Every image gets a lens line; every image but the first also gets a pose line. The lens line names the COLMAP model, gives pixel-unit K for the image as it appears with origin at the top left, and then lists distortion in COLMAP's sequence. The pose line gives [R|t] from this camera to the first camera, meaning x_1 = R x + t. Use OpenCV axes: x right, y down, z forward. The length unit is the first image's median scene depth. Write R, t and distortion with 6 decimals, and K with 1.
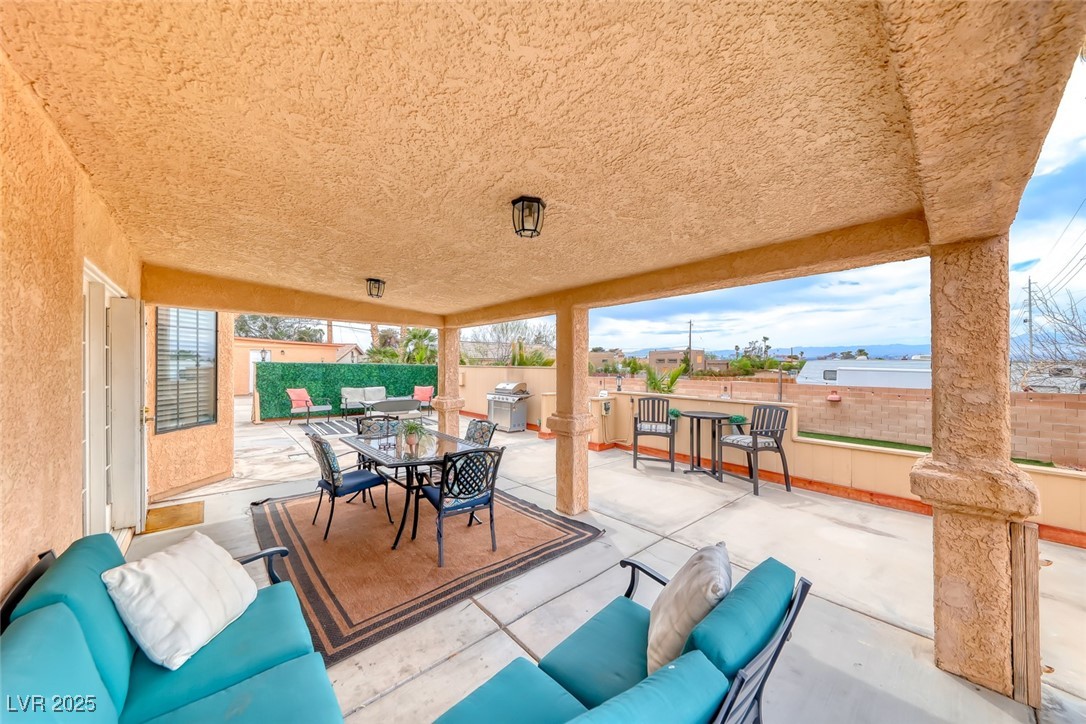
lens RADIAL K [[378.4, 0, 536.3], [0, 378.4, 363.4], [0, 0, 1]] dist [0.001584, -0.000208]
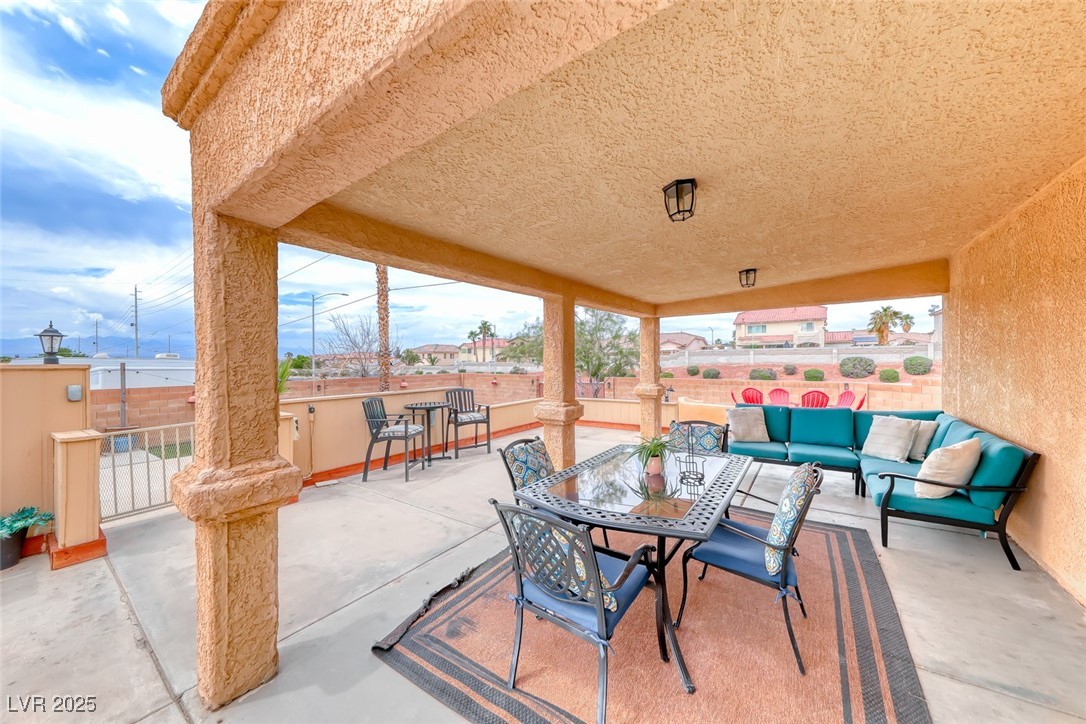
lens RADIAL K [[378.4, 0, 547.6], [0, 378.4, 363.7], [0, 0, 1]] dist [0.001584, -0.000208]
pose [[-0.239440, -0.008827, 0.970871, -0.677873], [0.011065, 0.999869, 0.011820, 0.014410], [-0.970848, 0.013573, -0.239311, 0.980104]]
